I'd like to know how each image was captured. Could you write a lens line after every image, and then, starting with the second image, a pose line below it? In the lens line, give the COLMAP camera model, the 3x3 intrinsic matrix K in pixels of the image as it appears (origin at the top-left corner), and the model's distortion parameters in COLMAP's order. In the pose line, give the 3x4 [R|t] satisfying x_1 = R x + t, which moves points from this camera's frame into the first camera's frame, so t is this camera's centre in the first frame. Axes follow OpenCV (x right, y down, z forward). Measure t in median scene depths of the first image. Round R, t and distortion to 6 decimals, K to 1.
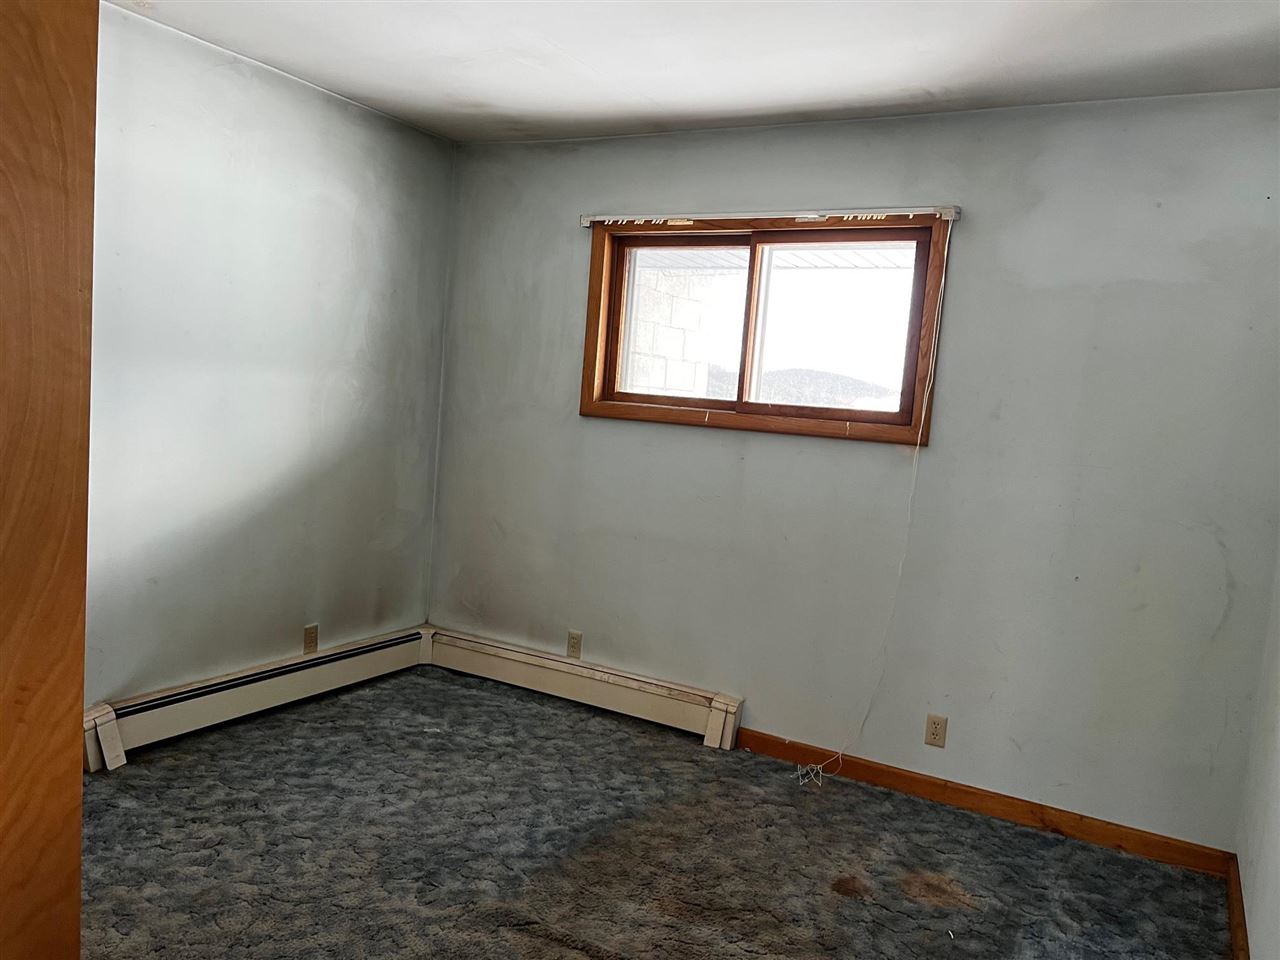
lens RADIAL K [[960.1, 0, 649.1], [0, 960.1, 479.1], [0, 0, 1]] dist [0.064621, -0.075690]
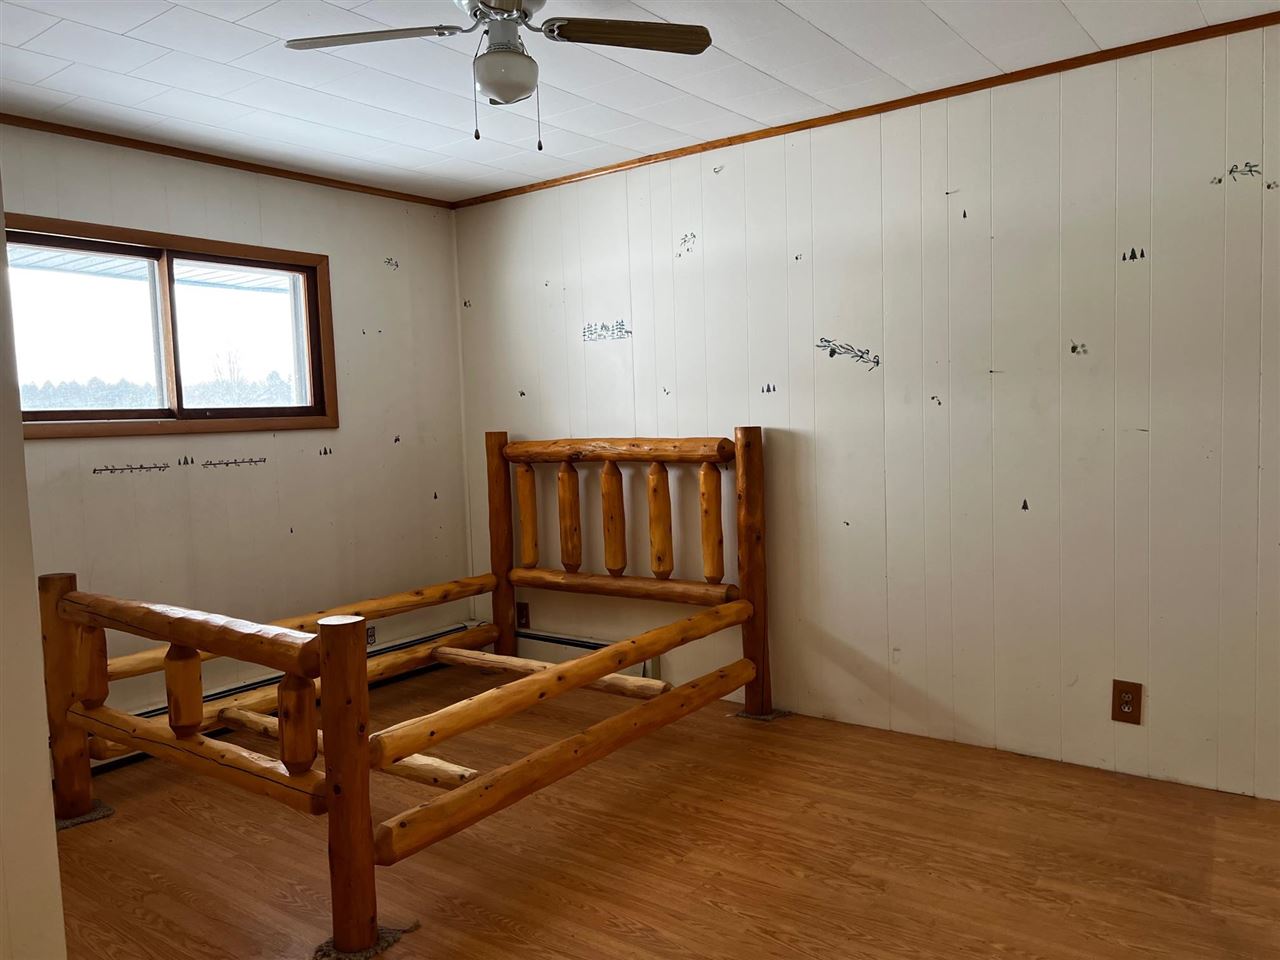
lens RADIAL K [[960.1, 0, 649.1], [0, 960.1, 479.1], [0, 0, 1]] dist [0.064621, -0.075690]
pose [[0.121217, -0.149752, 0.981265, -0.908669], [0.120080, 0.983507, 0.135260, -0.087197], [-0.985336, 0.101435, 0.137200, 0.355512]]
